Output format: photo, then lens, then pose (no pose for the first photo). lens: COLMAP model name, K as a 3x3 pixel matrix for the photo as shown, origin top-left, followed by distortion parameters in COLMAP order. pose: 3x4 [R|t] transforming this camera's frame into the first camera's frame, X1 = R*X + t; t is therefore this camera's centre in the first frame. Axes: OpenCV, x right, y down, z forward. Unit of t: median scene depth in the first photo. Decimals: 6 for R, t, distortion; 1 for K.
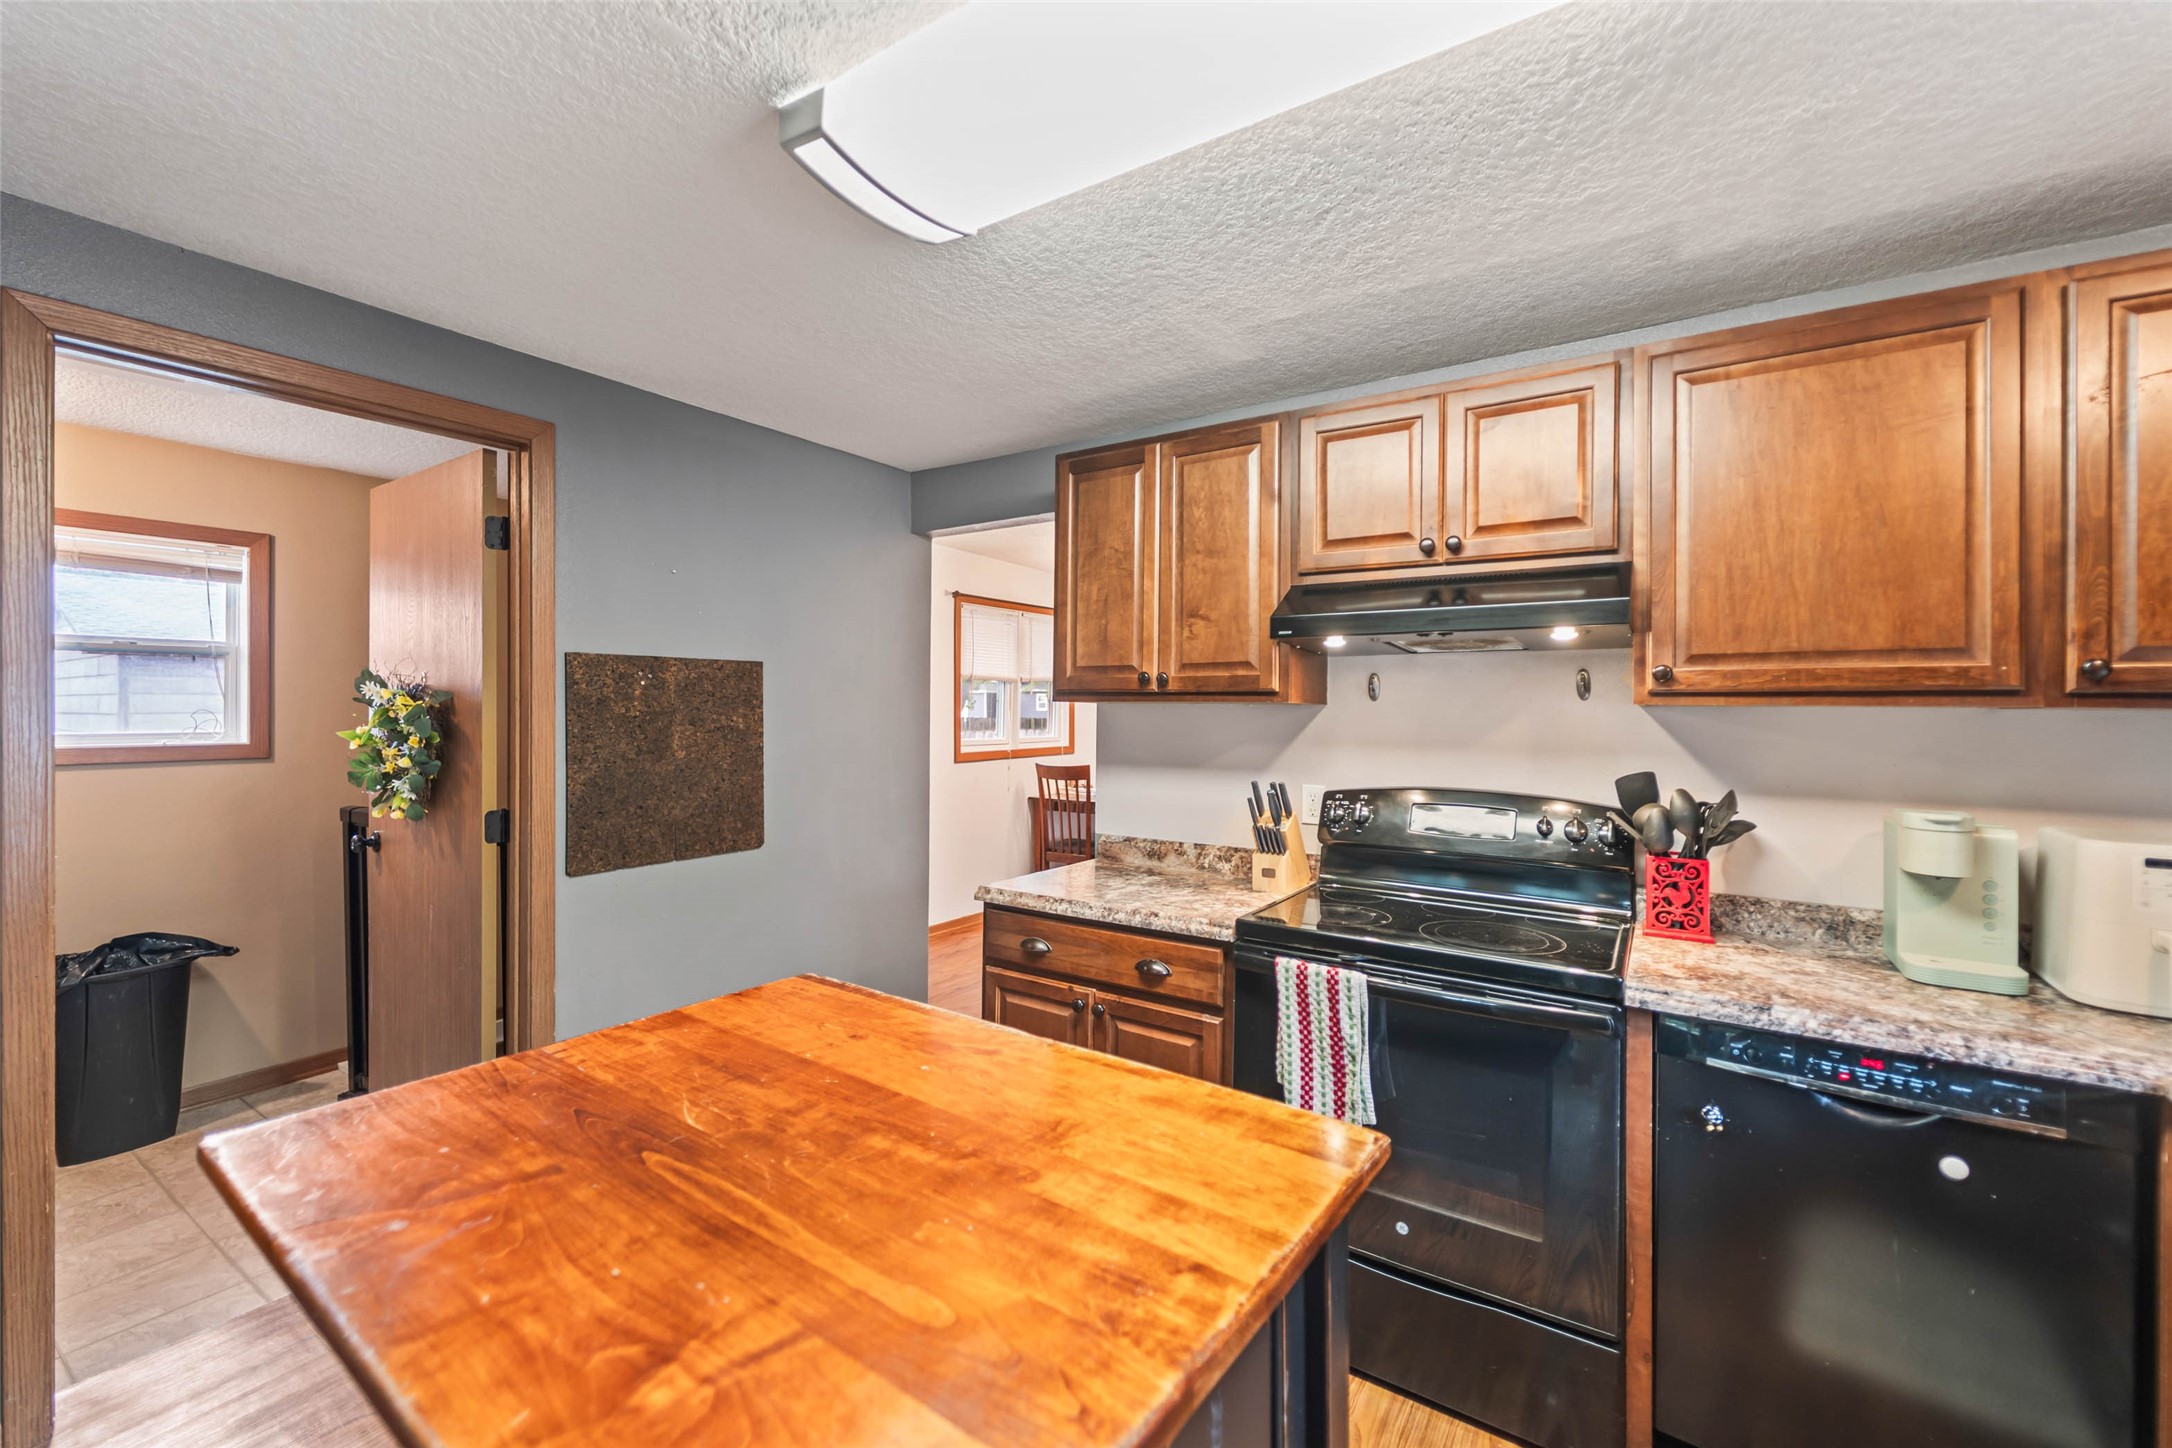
lens RADIAL K [[868.9, 0, 1109.6], [0, 868.9, 709.0], [0, 0, 1]] dist [0.007260, 0.000196]
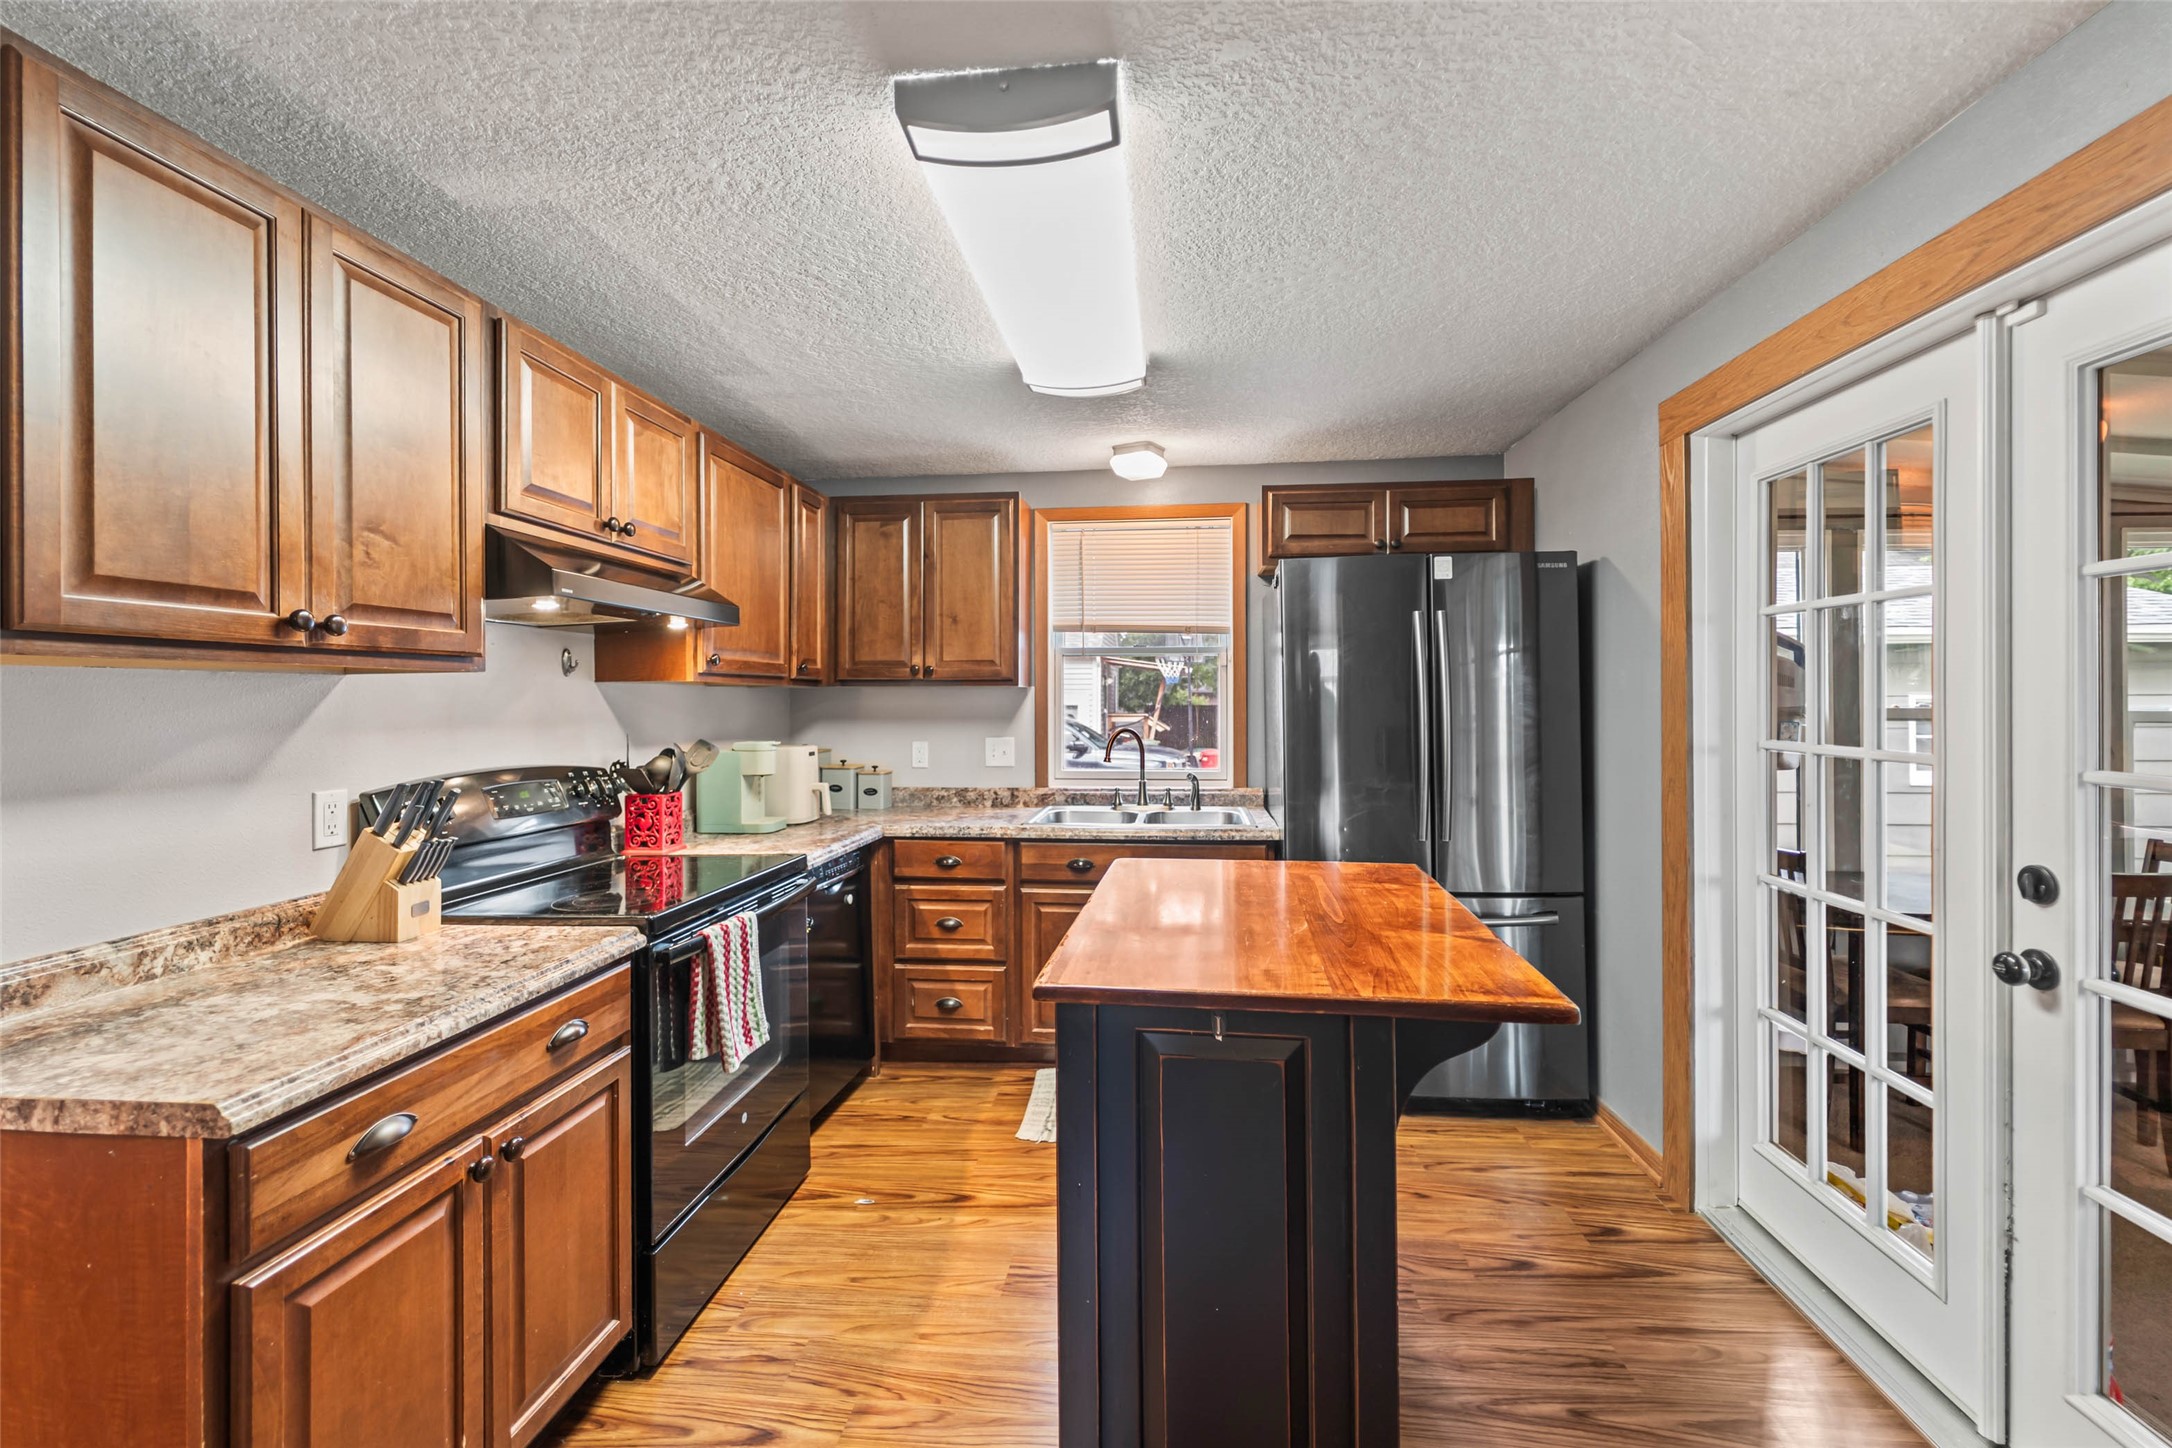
lens RADIAL K [[888.5, 0, 1068.5], [0, 888.5, 691.3], [0, 0, 1]] dist [-0.001288, 0.000123]
pose [[-0.430182, 0.003312, 0.902736, -0.945442], [0.001501, 0.999995, -0.002954, 0.016726], [-0.902741, 0.000085, -0.430185, 1.113690]]
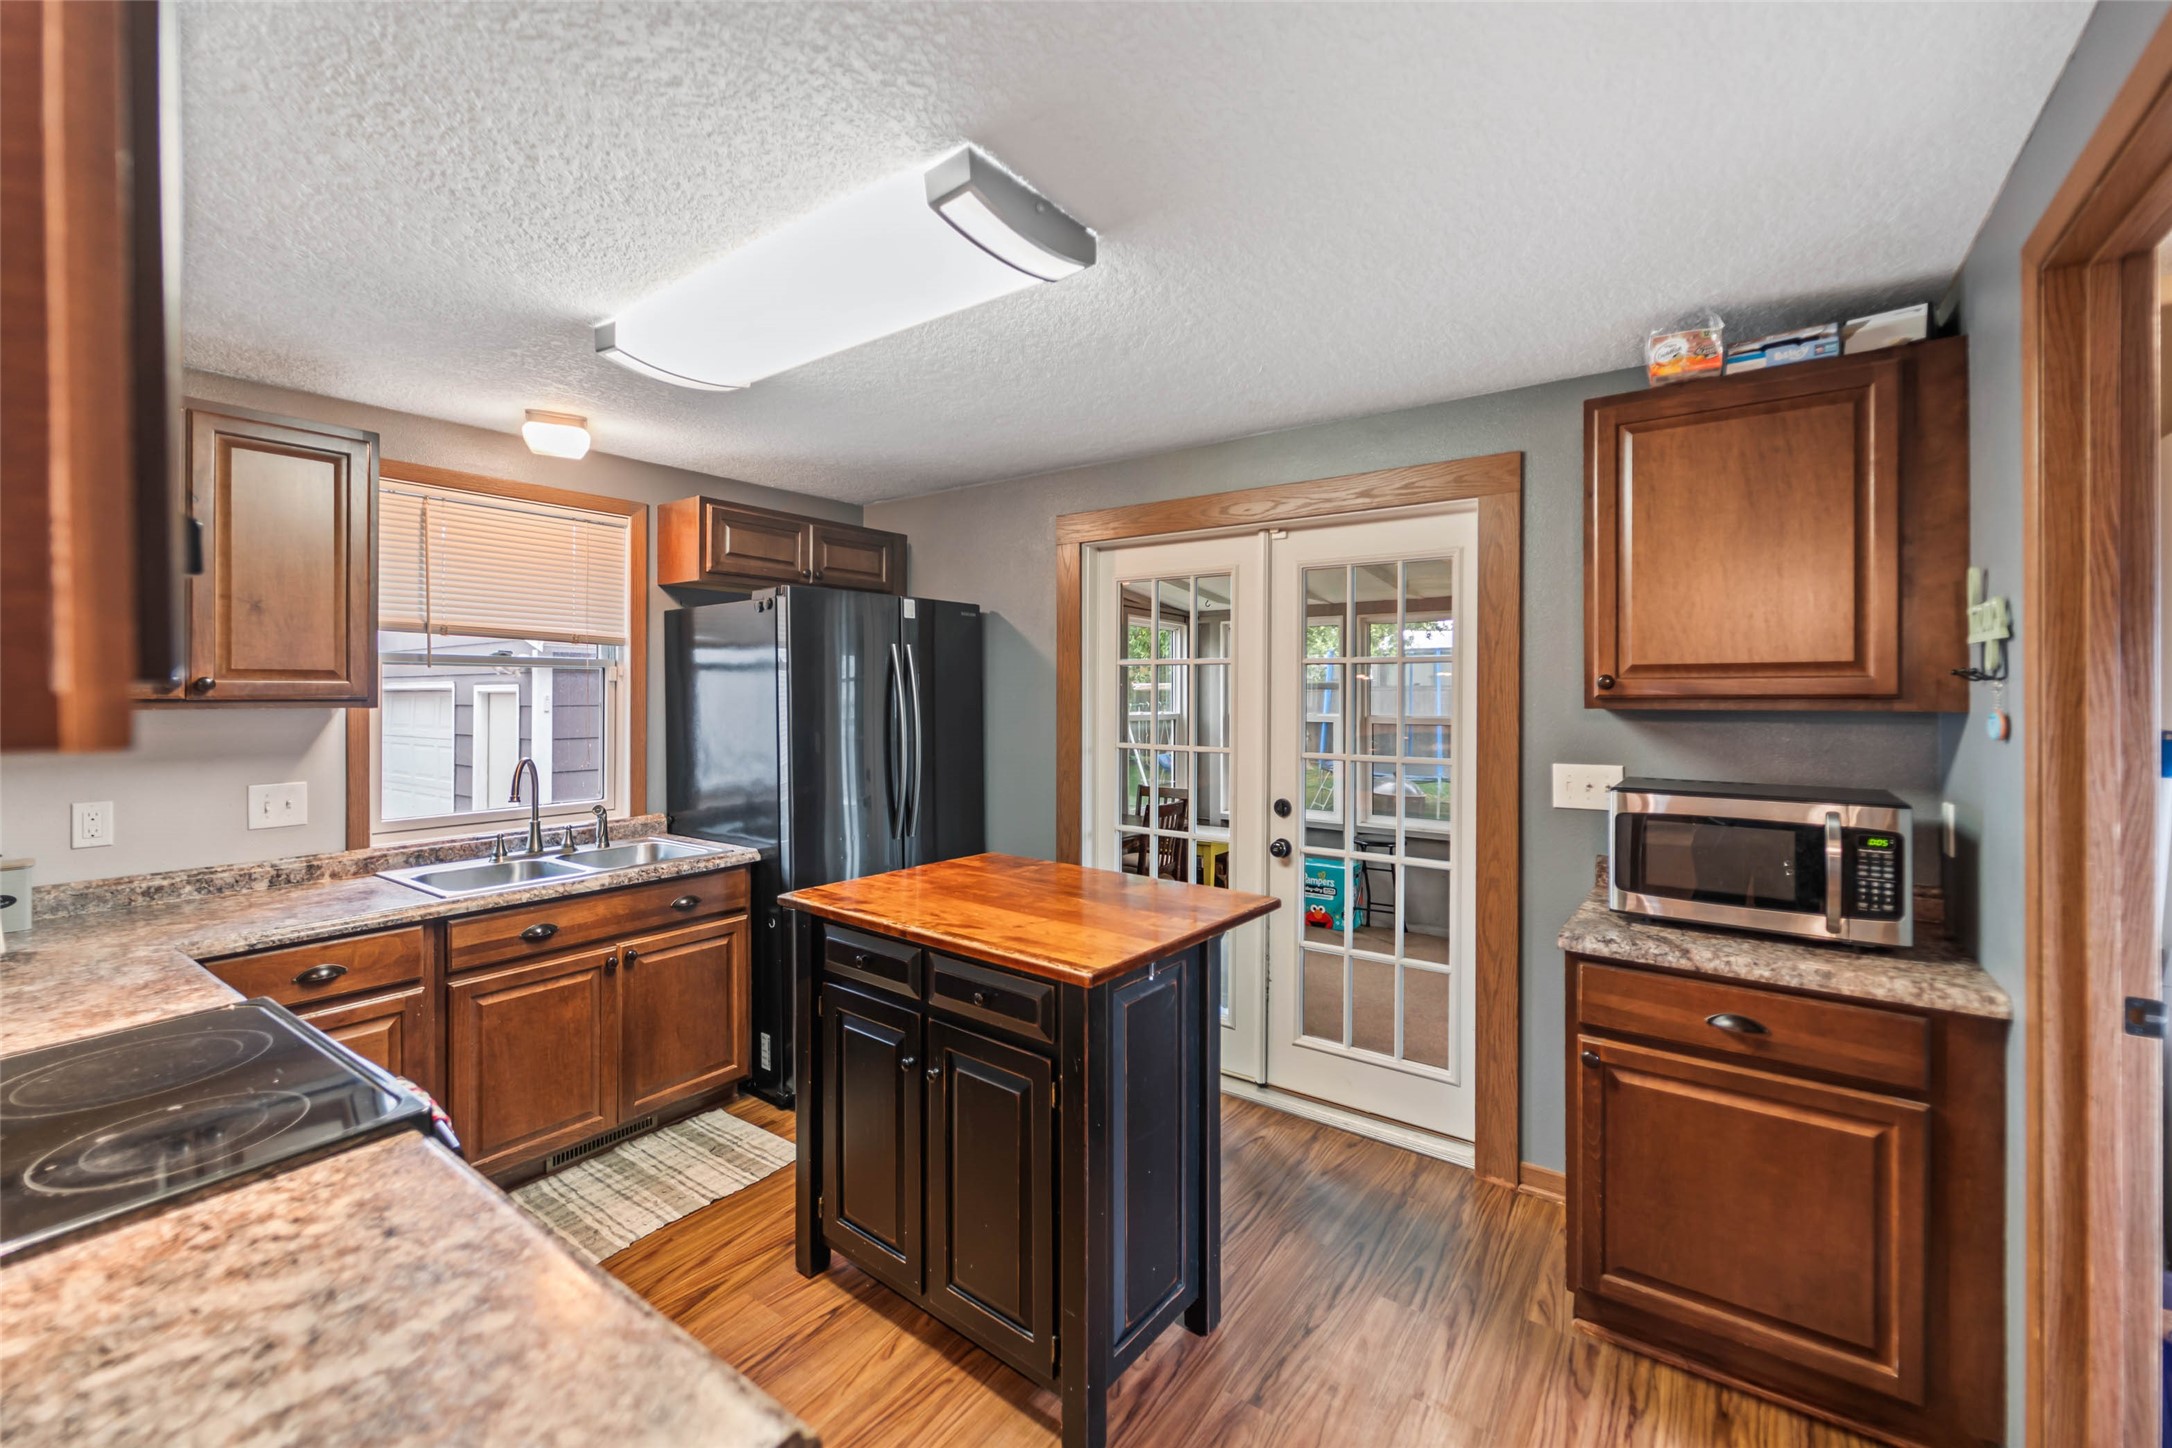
lens RADIAL K [[903.5, 0, 1113.1], [0, 903.5, 687.8], [0, 0, 1]] dist [-0.001412, -0.000017]
pose [[-0.998887, -0.002896, 0.047083, -0.352518], [-0.003118, 0.999984, -0.004656, -0.028872], [-0.047069, -0.004797, -0.998880, 1.718862]]
